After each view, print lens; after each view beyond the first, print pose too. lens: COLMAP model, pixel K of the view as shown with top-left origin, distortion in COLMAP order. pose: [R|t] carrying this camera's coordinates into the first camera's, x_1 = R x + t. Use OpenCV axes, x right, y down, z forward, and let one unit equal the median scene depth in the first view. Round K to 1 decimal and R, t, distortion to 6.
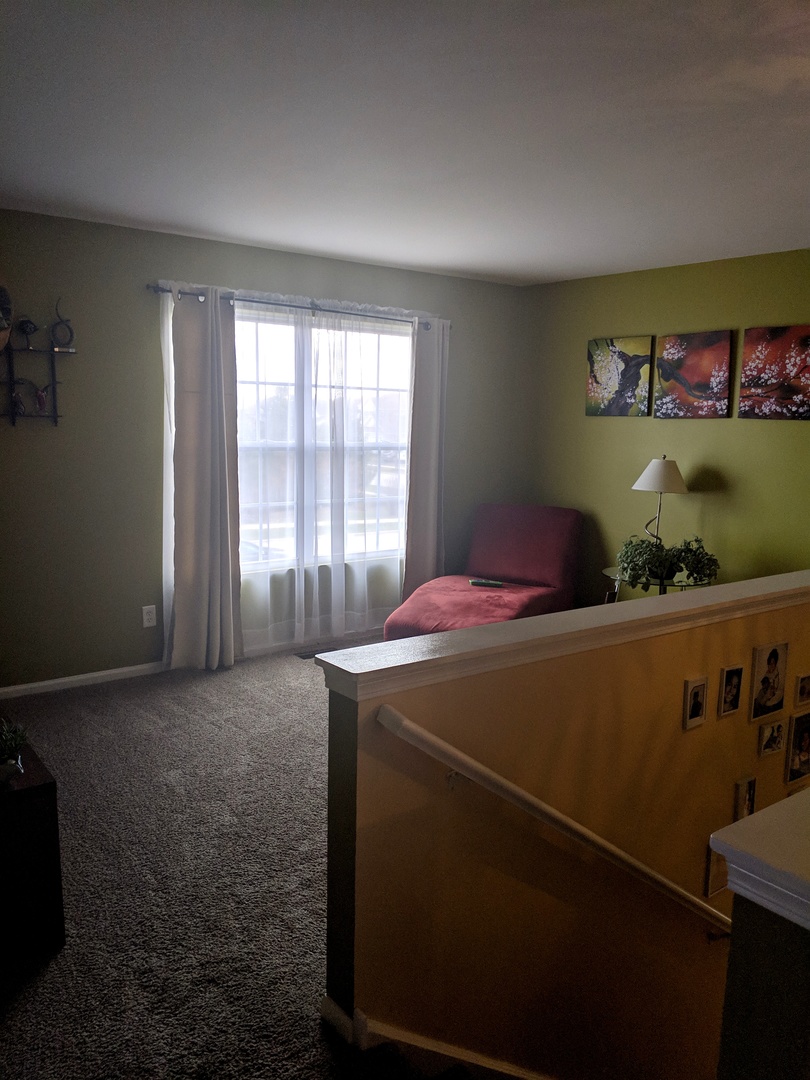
lens RADIAL K [[874.1, 0, 402.1], [0, 874.1, 536.8], [0, 0, 1]] dist [0.066404, -0.147645]
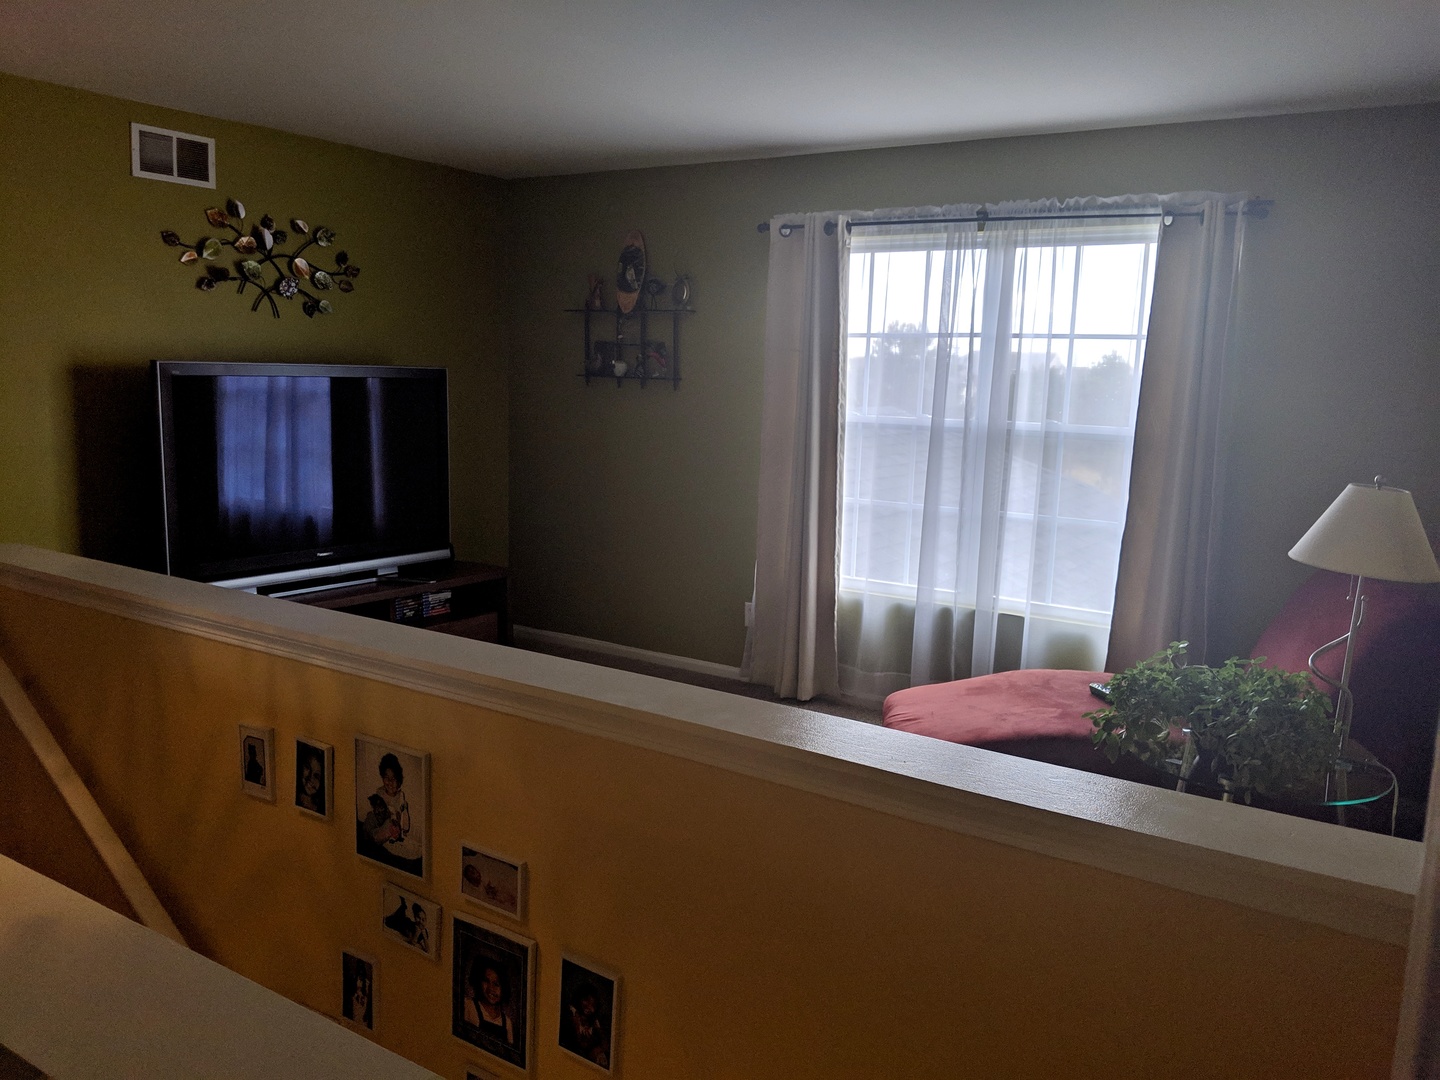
lens RADIAL K [[1165.5, 0, 712.6], [0, 1165.5, 547.7], [0, 0, 1]] dist [0.066404, -0.147645]
pose [[0.315309, 0.128387, -0.940264, 0.725189], [-0.154902, 0.984481, 0.082479, -0.060235], [0.936261, 0.119642, 0.330303, 0.570238]]
